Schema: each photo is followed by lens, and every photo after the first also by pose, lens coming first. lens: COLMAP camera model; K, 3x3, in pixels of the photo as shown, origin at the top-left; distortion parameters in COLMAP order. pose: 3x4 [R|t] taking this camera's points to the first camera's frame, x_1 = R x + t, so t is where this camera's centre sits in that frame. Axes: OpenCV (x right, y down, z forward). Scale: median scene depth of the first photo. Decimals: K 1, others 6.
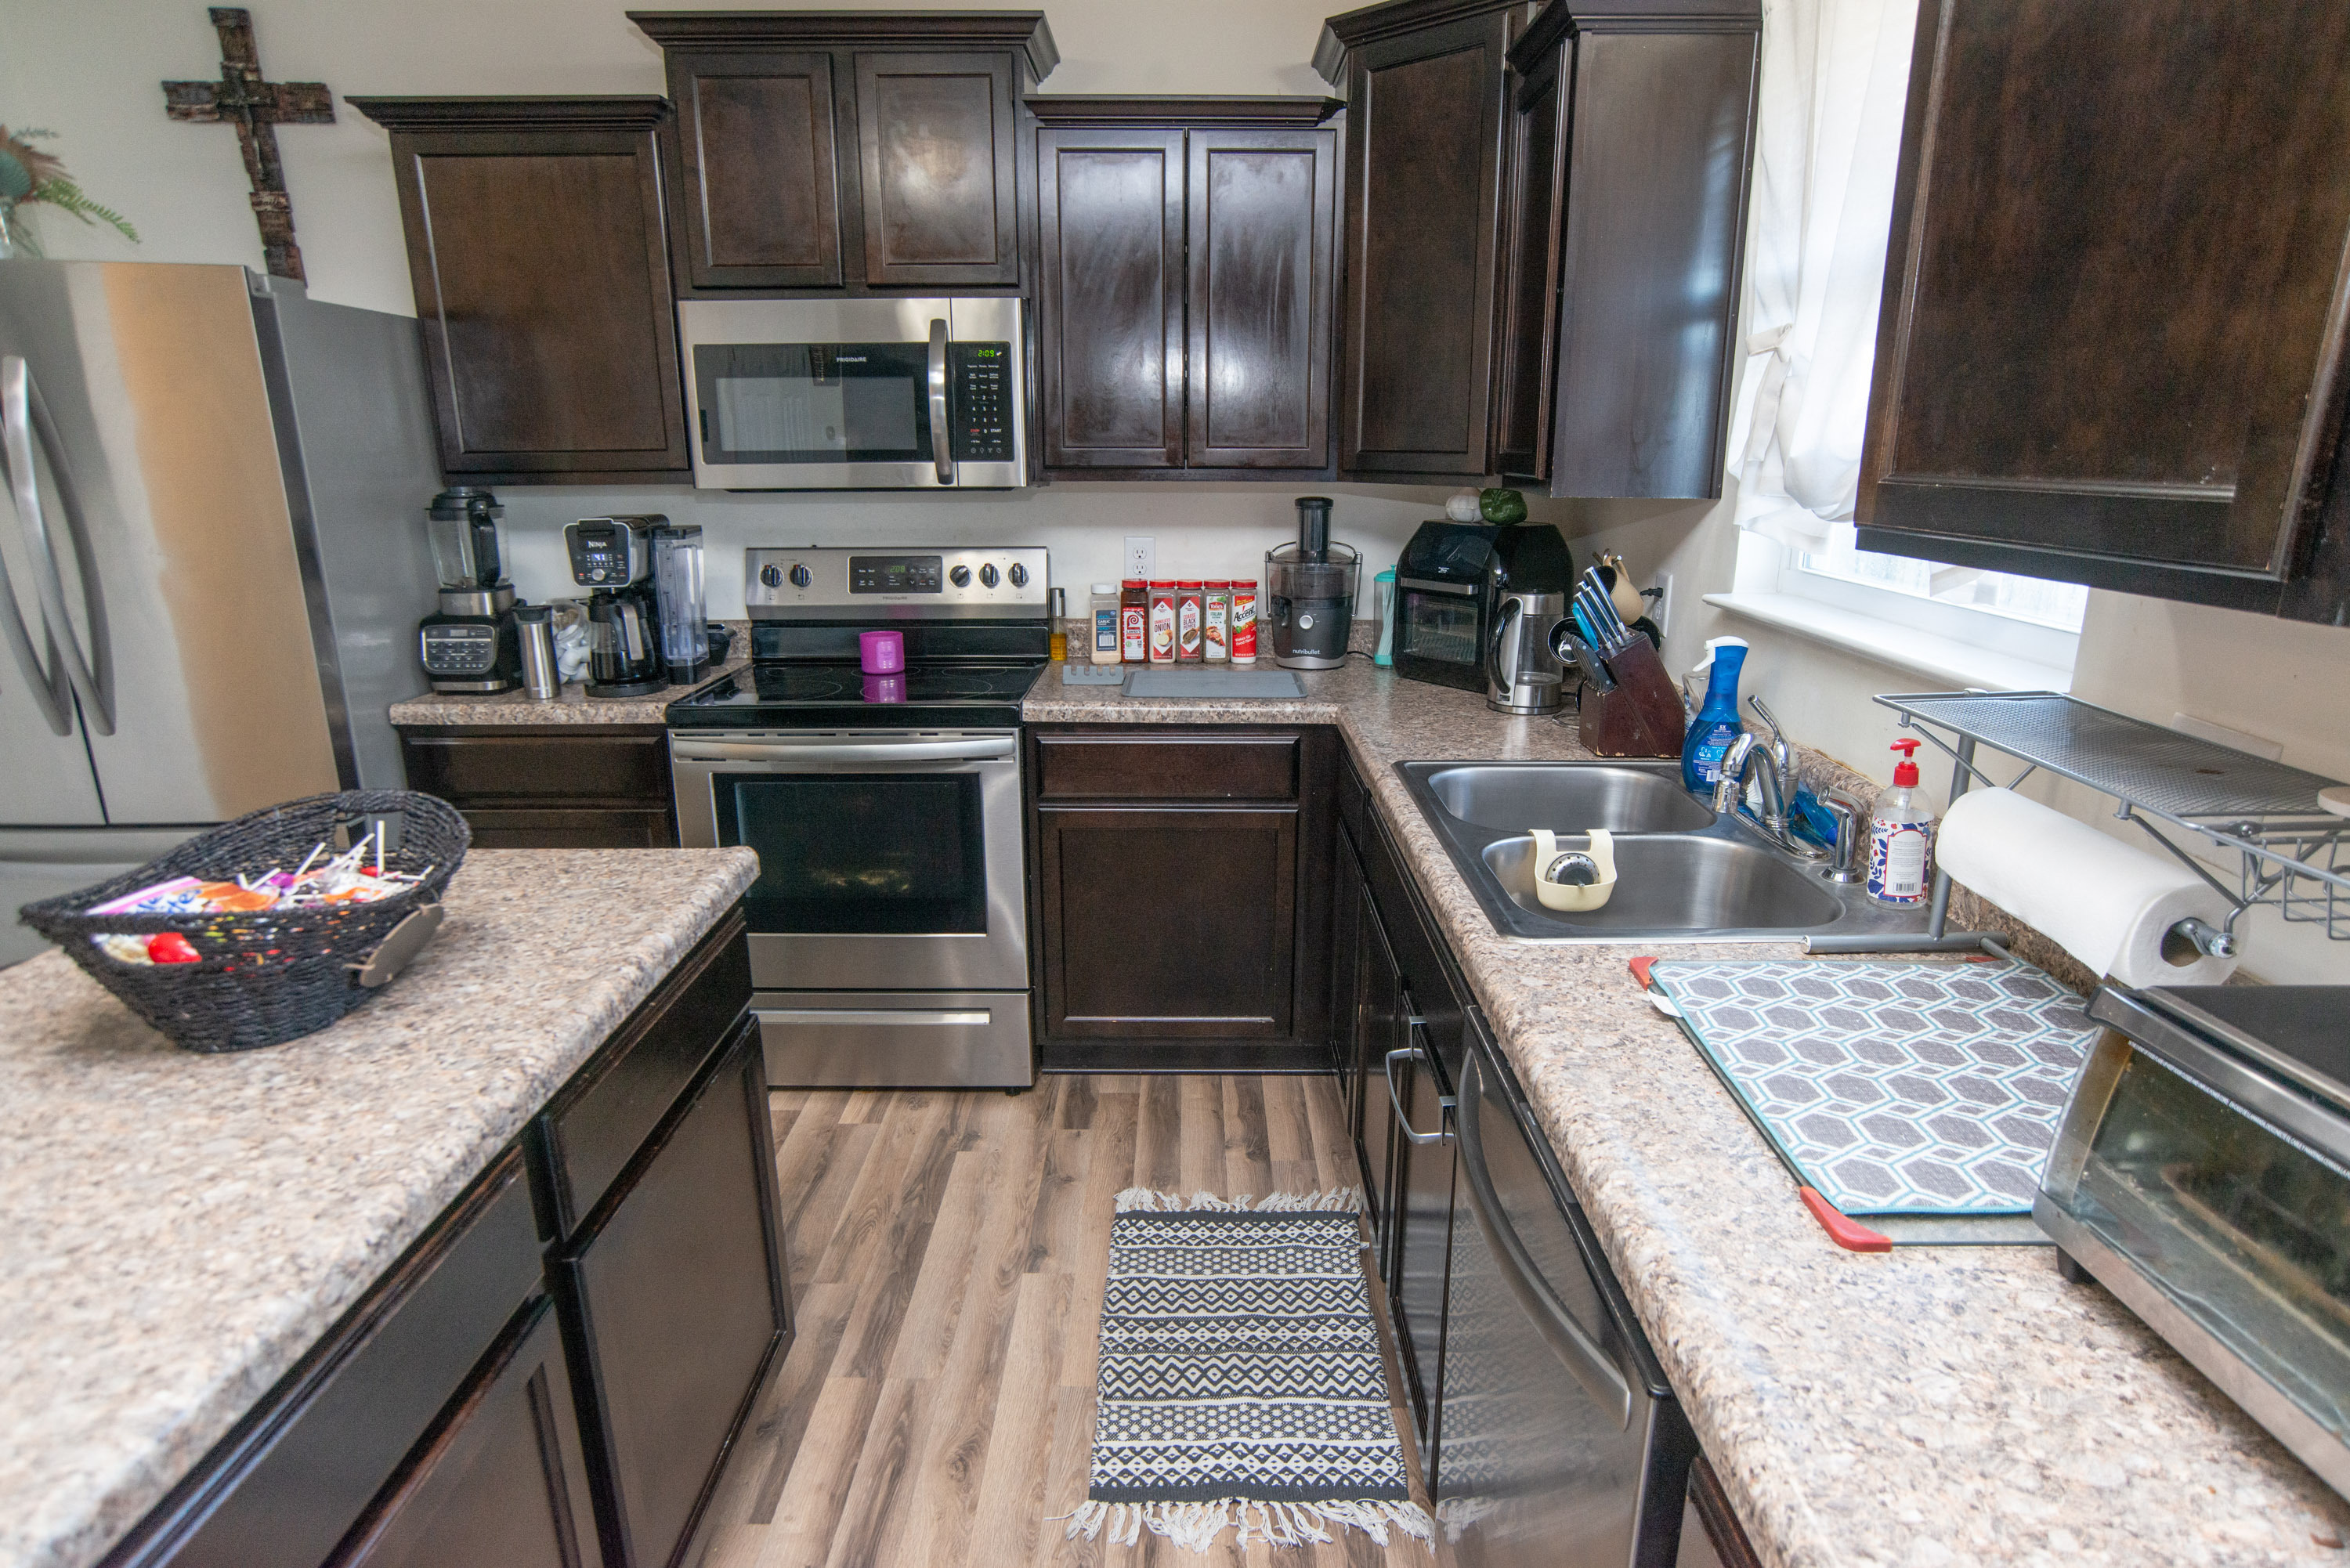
lens RADIAL K [[1277.4, 0, 1204.1], [0, 1277.4, 809.8], [0, 0, 1]] dist [-0.070316, 0.043736]
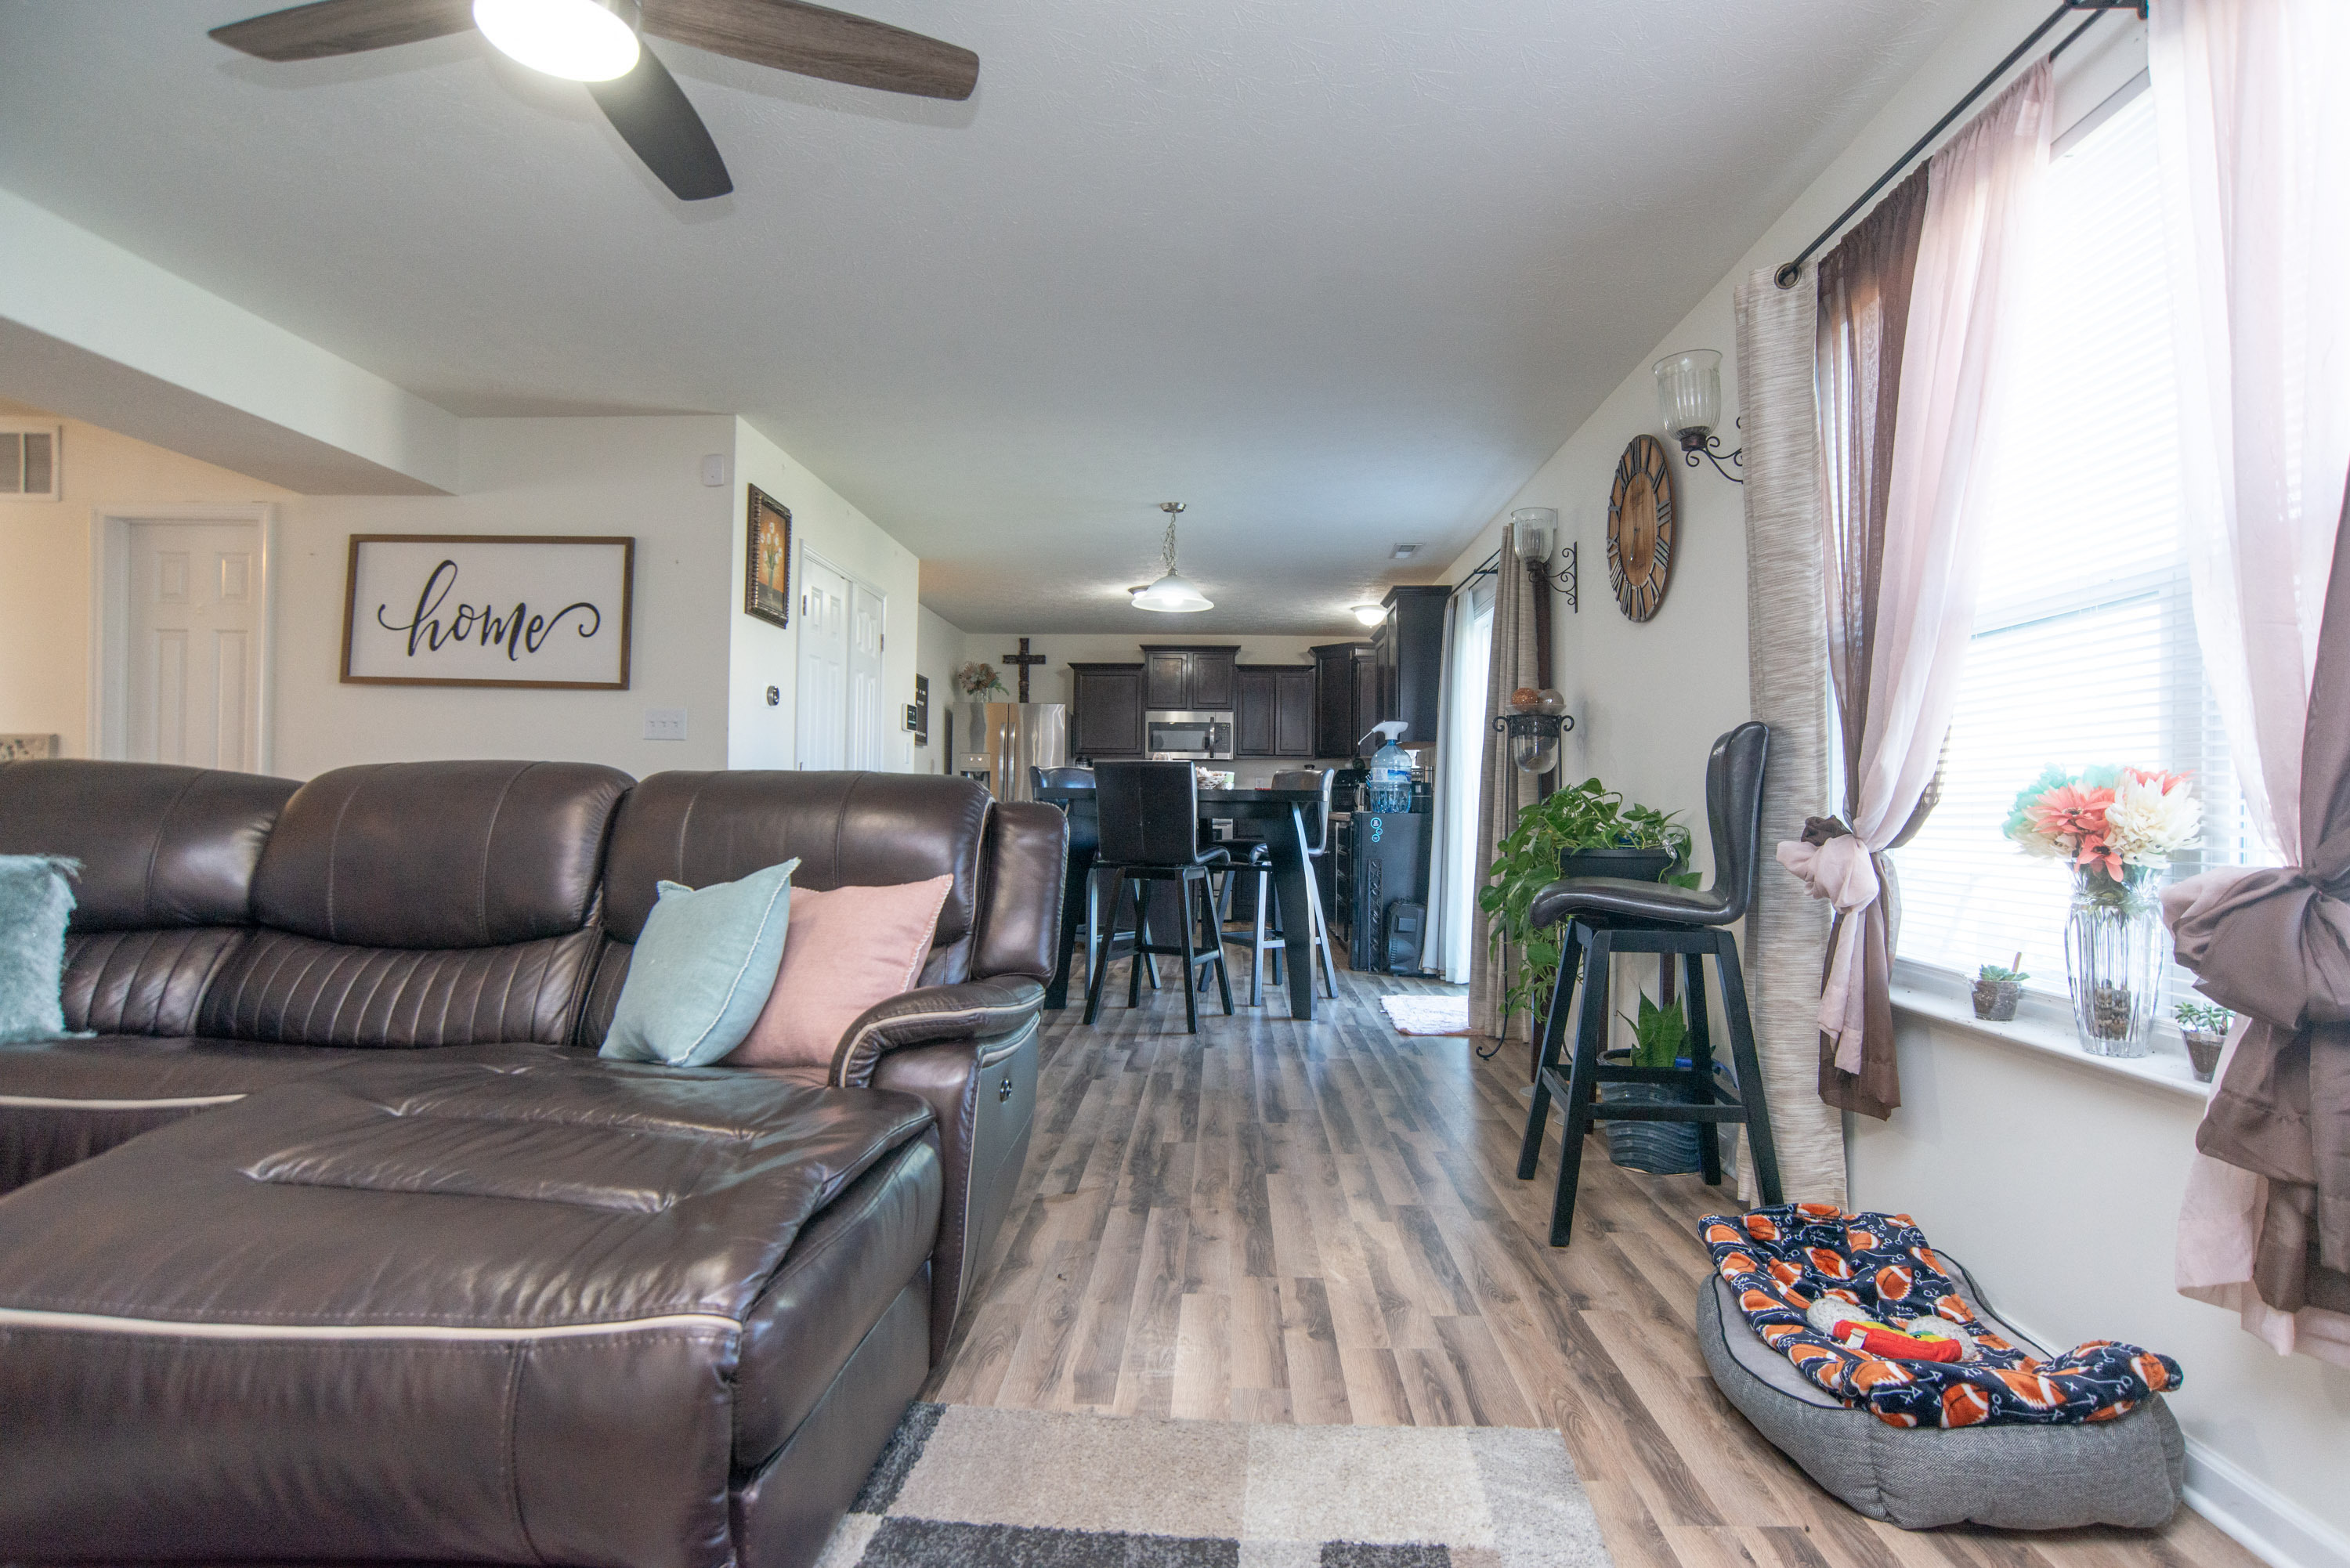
lens RADIAL K [[1195.1, 0, 1205.2], [0, 1195.1, 806.0], [0, 0, 1]] dist [-0.087158, 0.050166]
pose [[0.999680, 0.008151, -0.023940, -0.141041], [-0.014593, 0.959064, -0.282812, 0.905512], [0.020655, 0.283071, 0.958876, -2.425523]]
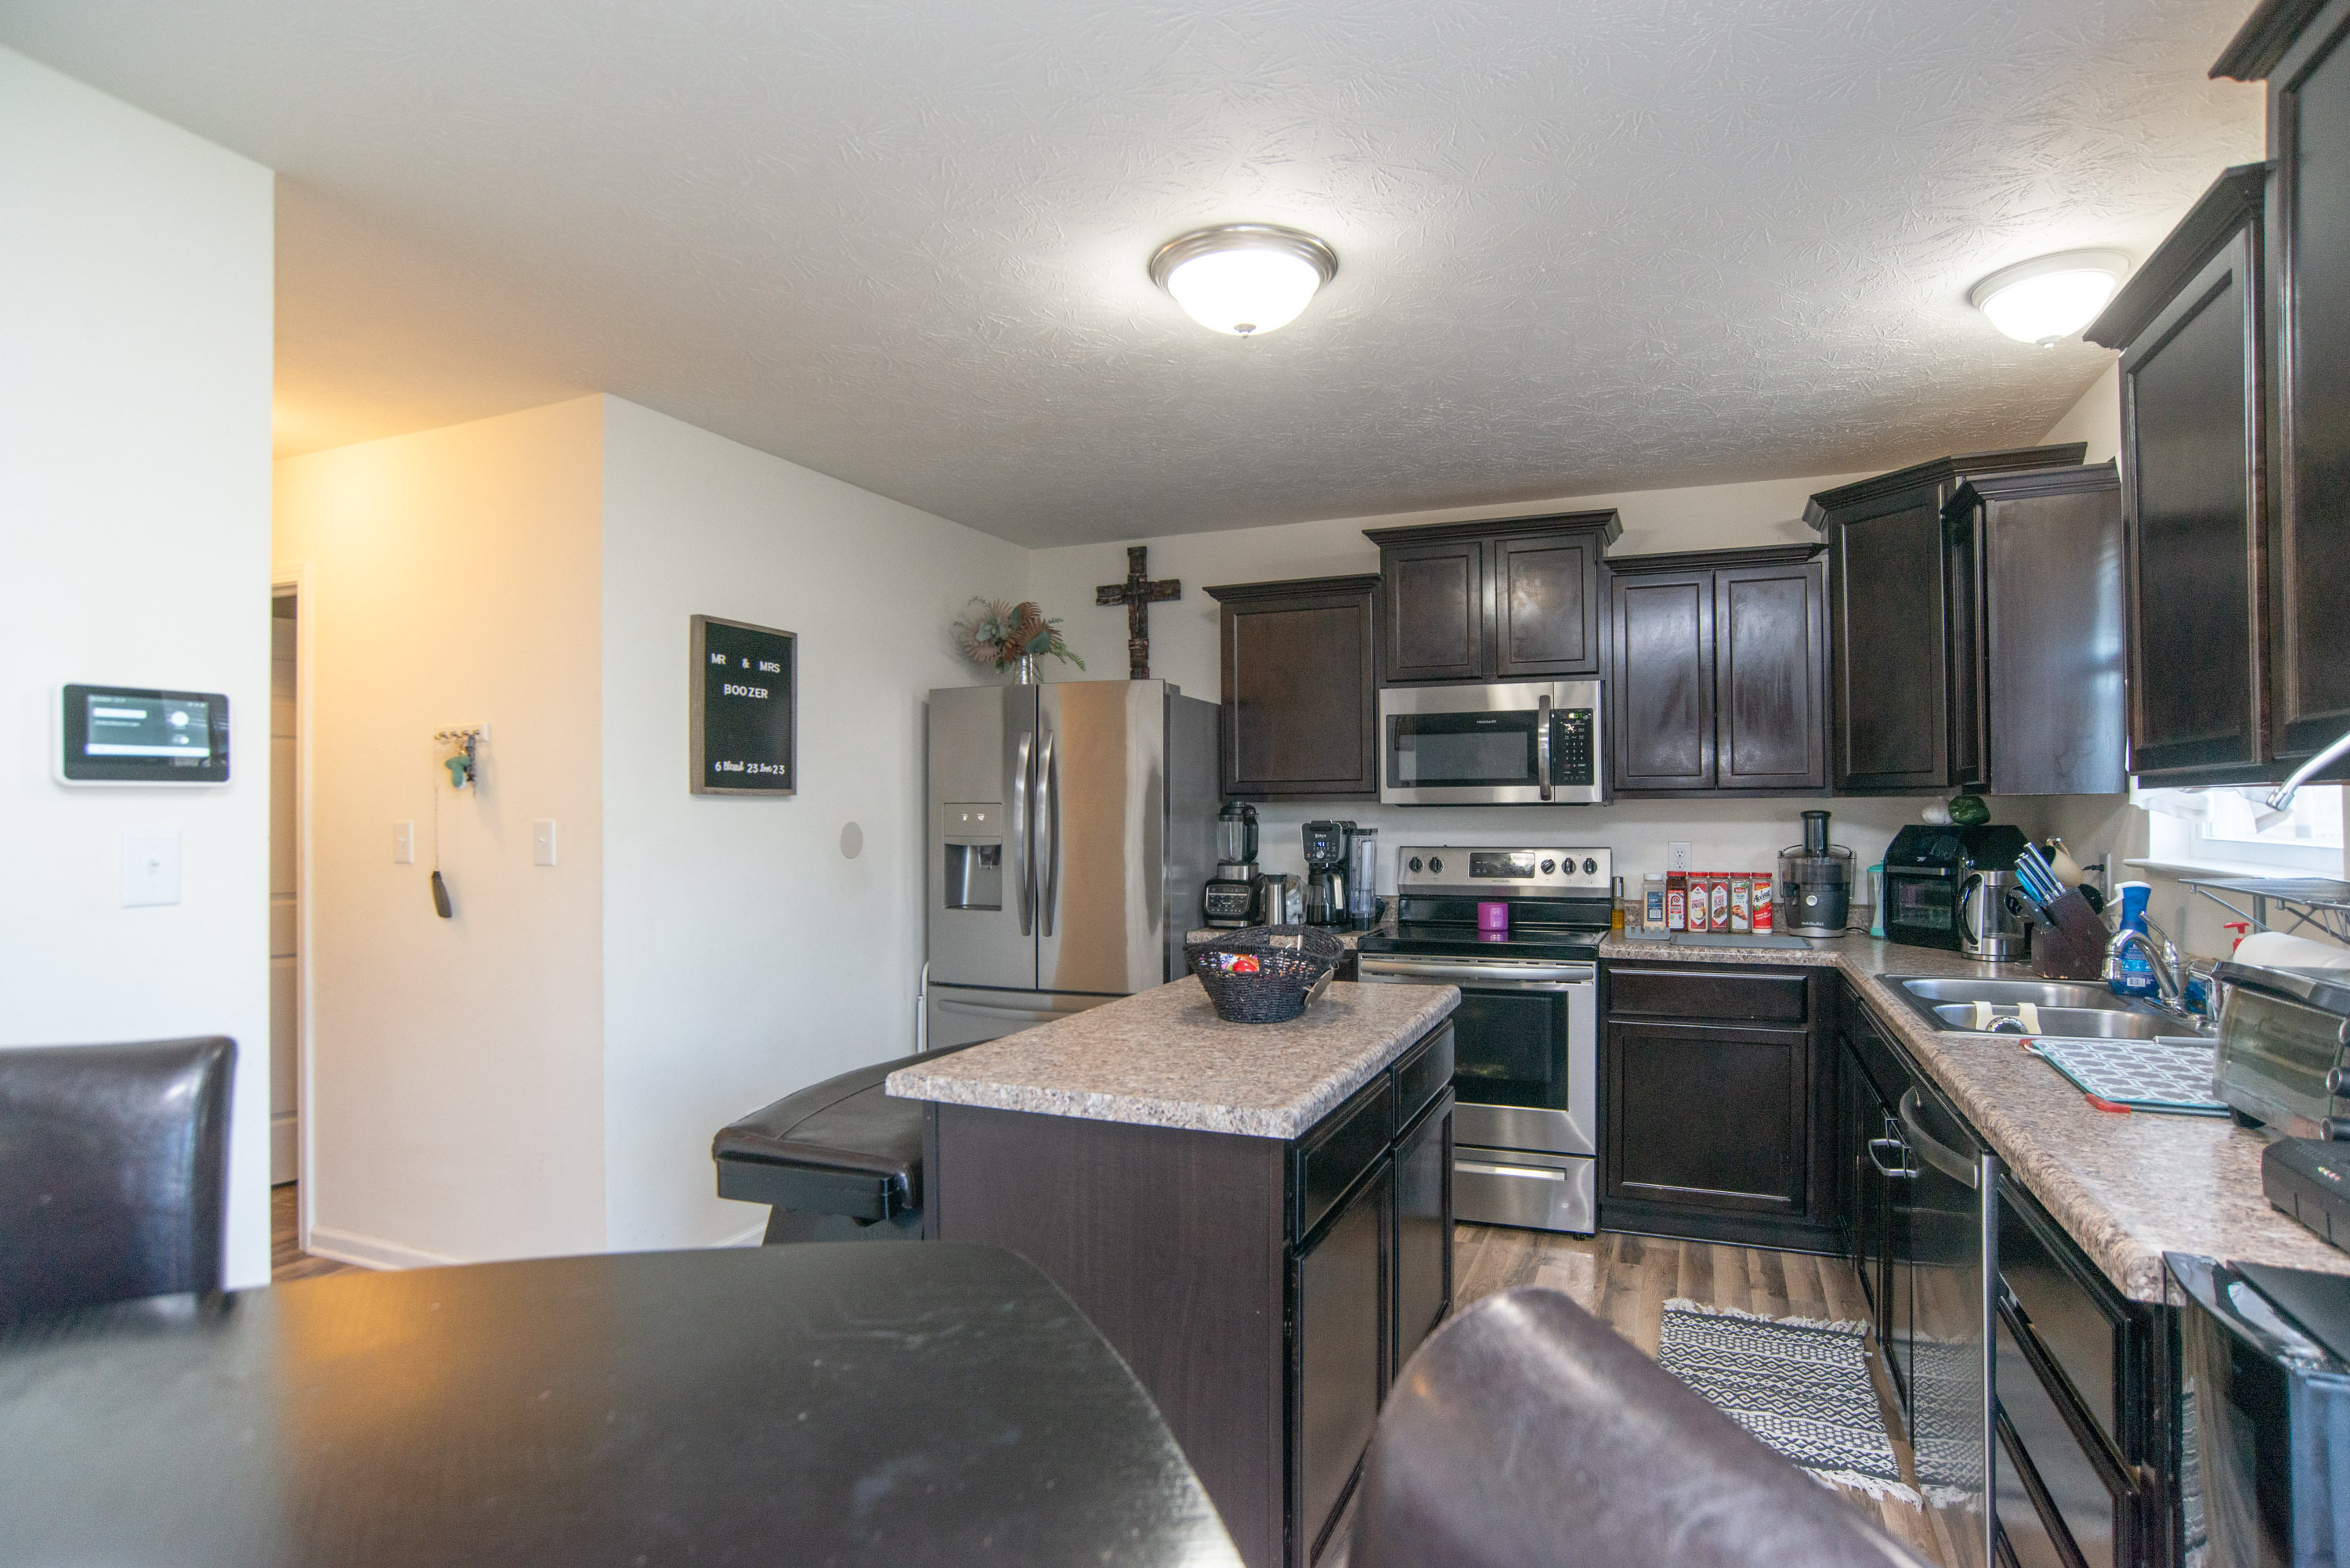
lens RADIAL K [[1215.2, 0, 1208.0], [0, 1215.2, 803.9], [0, 0, 1]] dist [-0.090002, 0.051214]
pose [[0.921798, -0.009831, -0.387547, -0.020687], [-0.101404, 0.958759, -0.265514, 0.166818], [0.374174, 0.284049, 0.882785, -0.405305]]
